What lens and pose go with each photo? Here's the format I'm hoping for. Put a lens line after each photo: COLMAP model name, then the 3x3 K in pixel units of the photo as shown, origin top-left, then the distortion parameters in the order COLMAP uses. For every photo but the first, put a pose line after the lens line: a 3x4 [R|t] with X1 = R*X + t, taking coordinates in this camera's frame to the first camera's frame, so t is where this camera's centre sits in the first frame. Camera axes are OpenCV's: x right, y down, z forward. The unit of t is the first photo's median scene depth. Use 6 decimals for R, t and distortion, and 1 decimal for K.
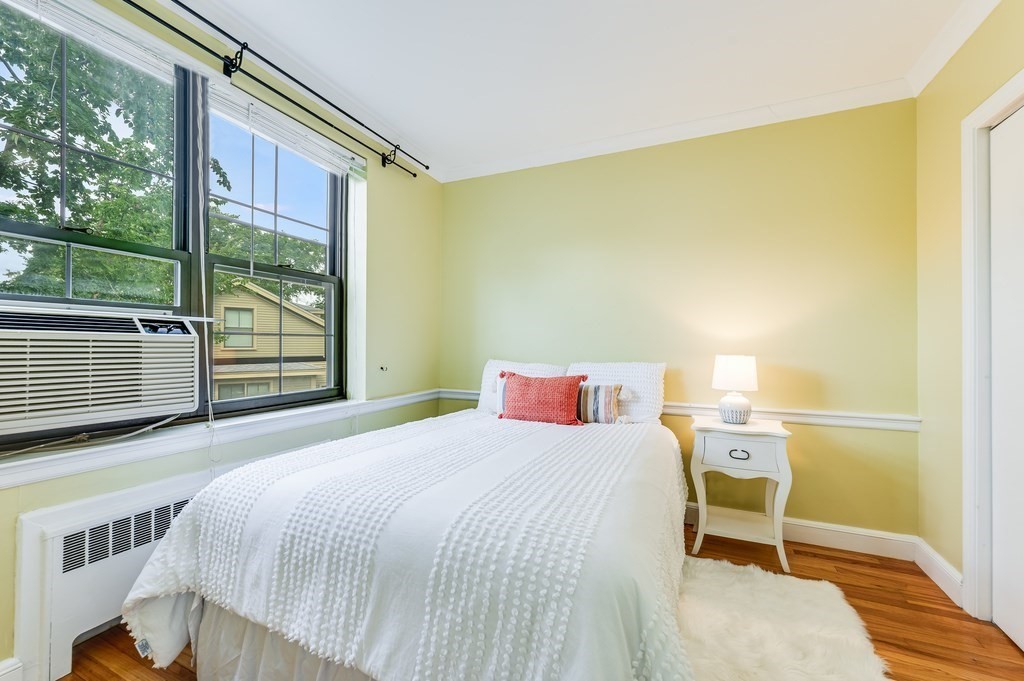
lens RADIAL K [[410.2, 0, 504.4], [0, 410.2, 343.7], [0, 0, 1]] dist [-0.006526, -0.000190]
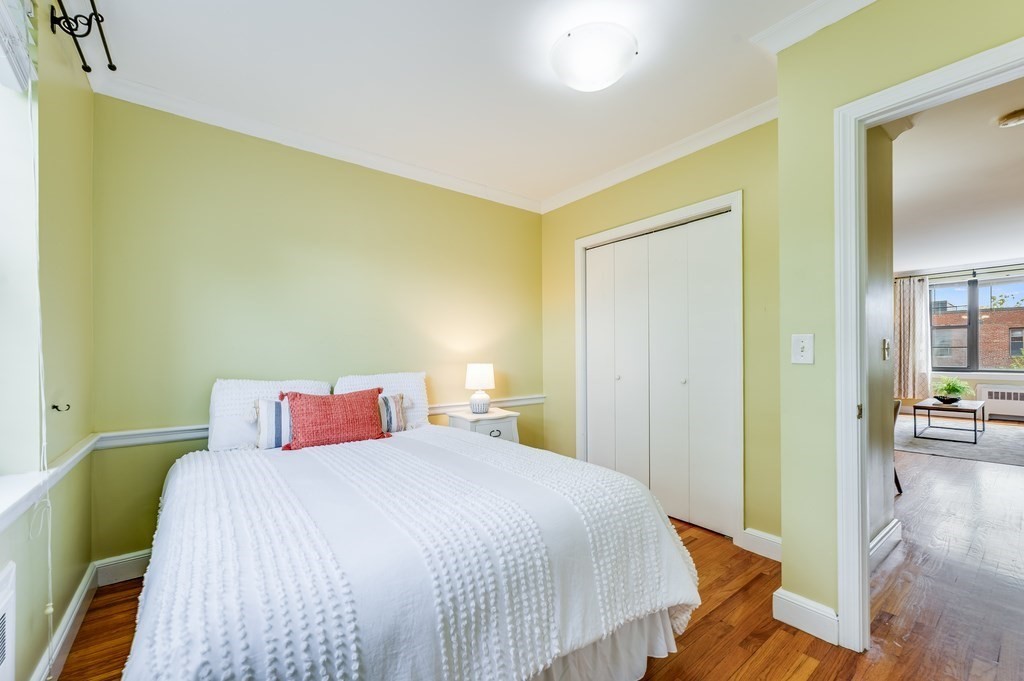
lens RADIAL K [[415.3, 0, 511.9], [0, 415.3, 355.9], [0, 0, 1]] dist [-0.000435, -0.000097]
pose [[0.463083, -0.013334, 0.886215, -0.638555], [0.003904, 0.999908, 0.013005, -0.016274], [-0.886306, -0.002563, 0.463092, 0.270063]]
